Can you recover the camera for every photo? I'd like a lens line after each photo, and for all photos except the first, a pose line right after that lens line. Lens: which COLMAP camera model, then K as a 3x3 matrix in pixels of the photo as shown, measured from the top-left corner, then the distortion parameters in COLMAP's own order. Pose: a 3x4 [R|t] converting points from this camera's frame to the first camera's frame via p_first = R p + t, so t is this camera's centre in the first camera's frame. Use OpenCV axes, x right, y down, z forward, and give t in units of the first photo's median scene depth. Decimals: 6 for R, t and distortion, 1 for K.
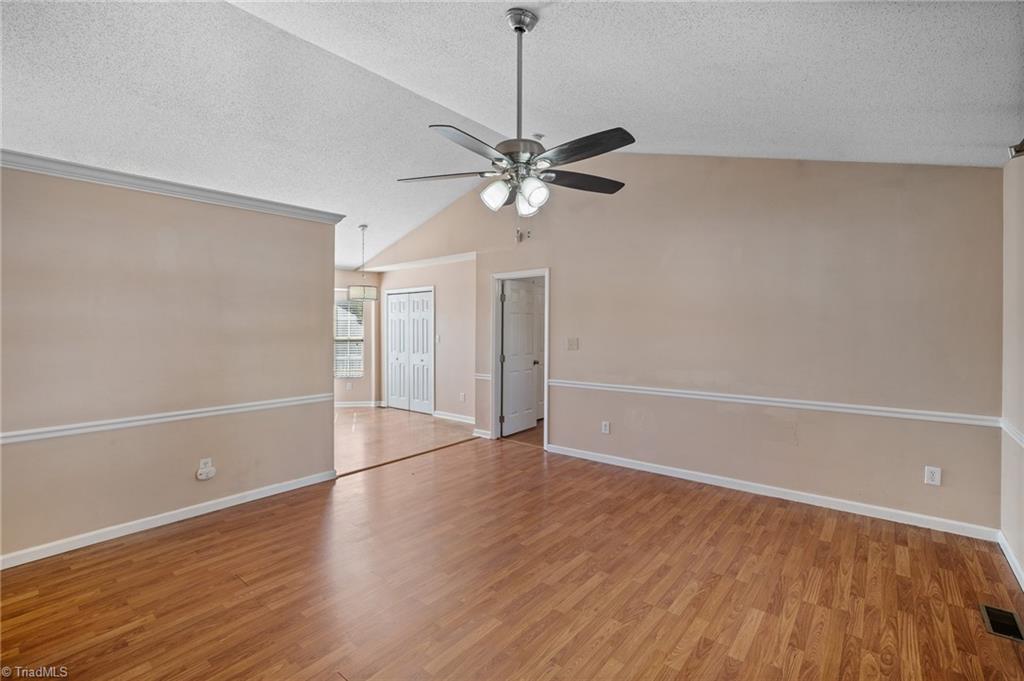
lens RADIAL K [[451.6, 0, 504.0], [0, 451.6, 335.4], [0, 0, 1]] dist [-0.010832, 0.002247]
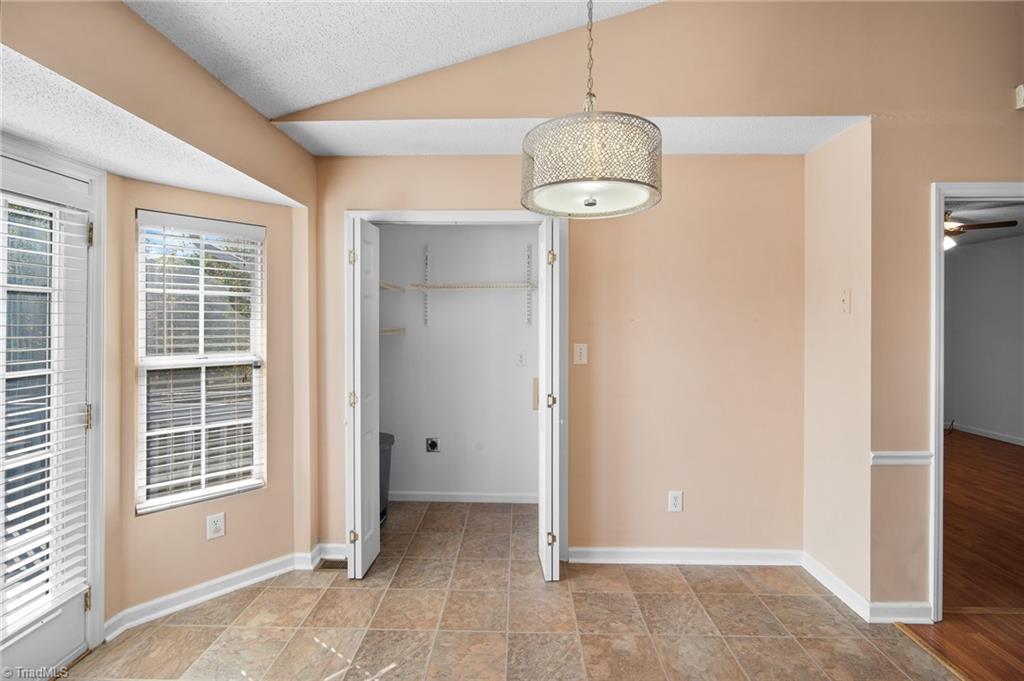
lens RADIAL K [[451.6, 0, 508.2], [0, 451.6, 325.2], [0, 0, 1]] dist [-0.010832, 0.002247]
pose [[0.774288, 0.009039, 0.632769, -0.382435], [0.005582, 0.999762, -0.021113, -0.008930], [-0.632809, 0.019880, 0.774053, 0.660046]]
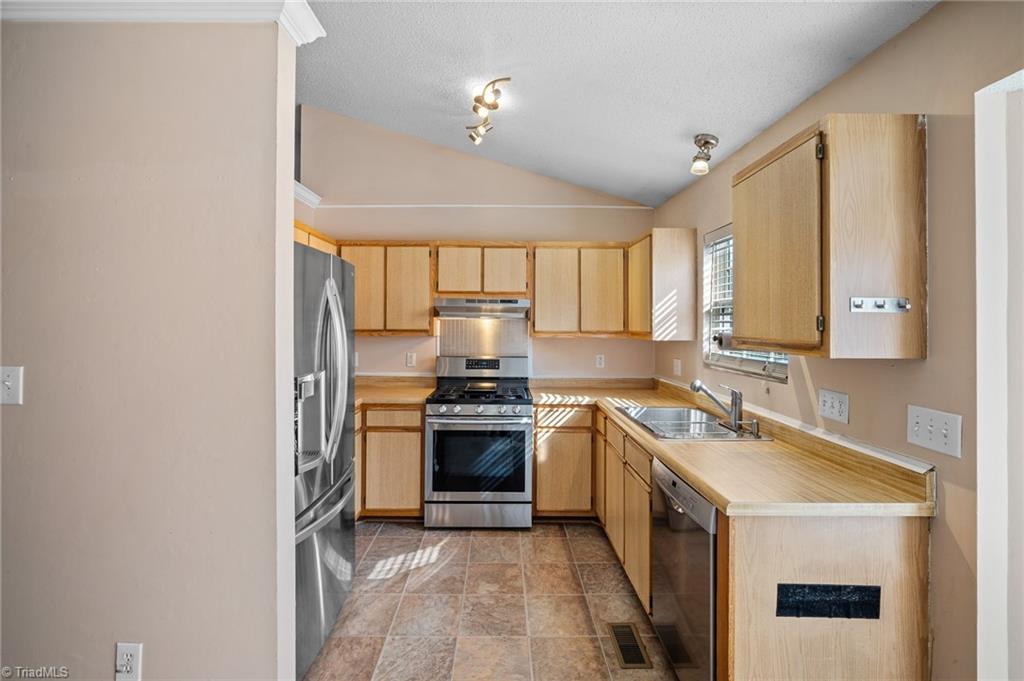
lens RADIAL K [[451.6, 0, 501.8], [0, 451.6, 319.3], [0, 0, 1]] dist [-0.010832, 0.002247]
pose [[-0.755741, -0.006319, -0.654840, -0.241529], [-0.020119, 0.999705, 0.013573, -0.014654], [0.654562, 0.023432, -0.755645, 0.795826]]
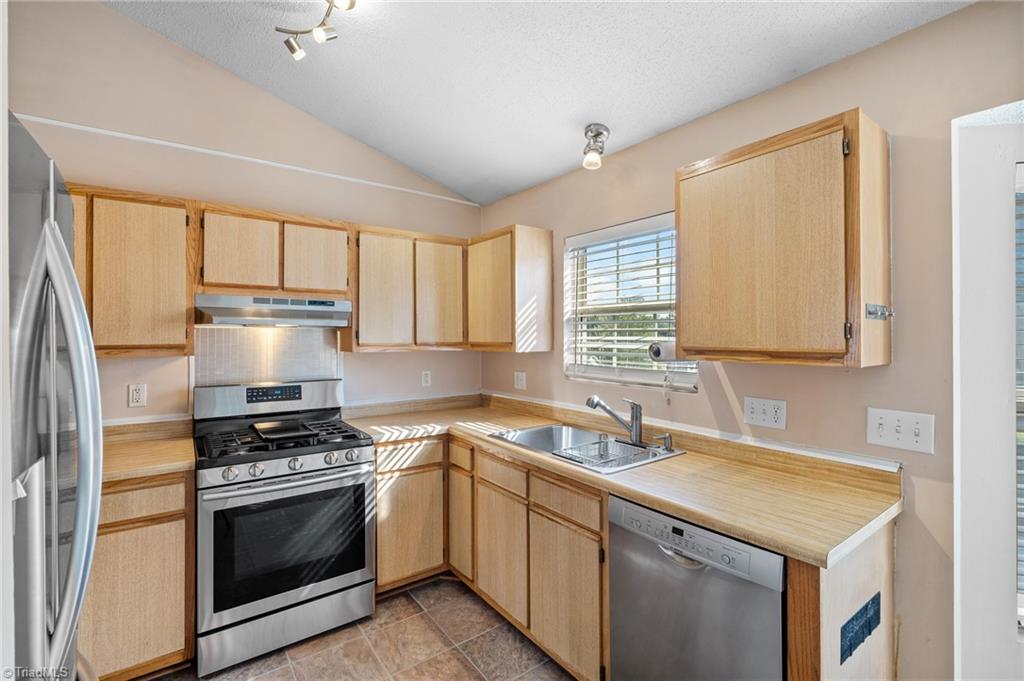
lens RADIAL K [[451.6, 0, 507.9], [0, 451.6, 332.4], [0, 0, 1]] dist [-0.010832, 0.002247]
pose [[-0.236190, -0.001444, -0.971706, -0.261486], [-0.024097, 0.999700, 0.004371, -0.010308], [0.971408, 0.024448, -0.236154, 0.665060]]
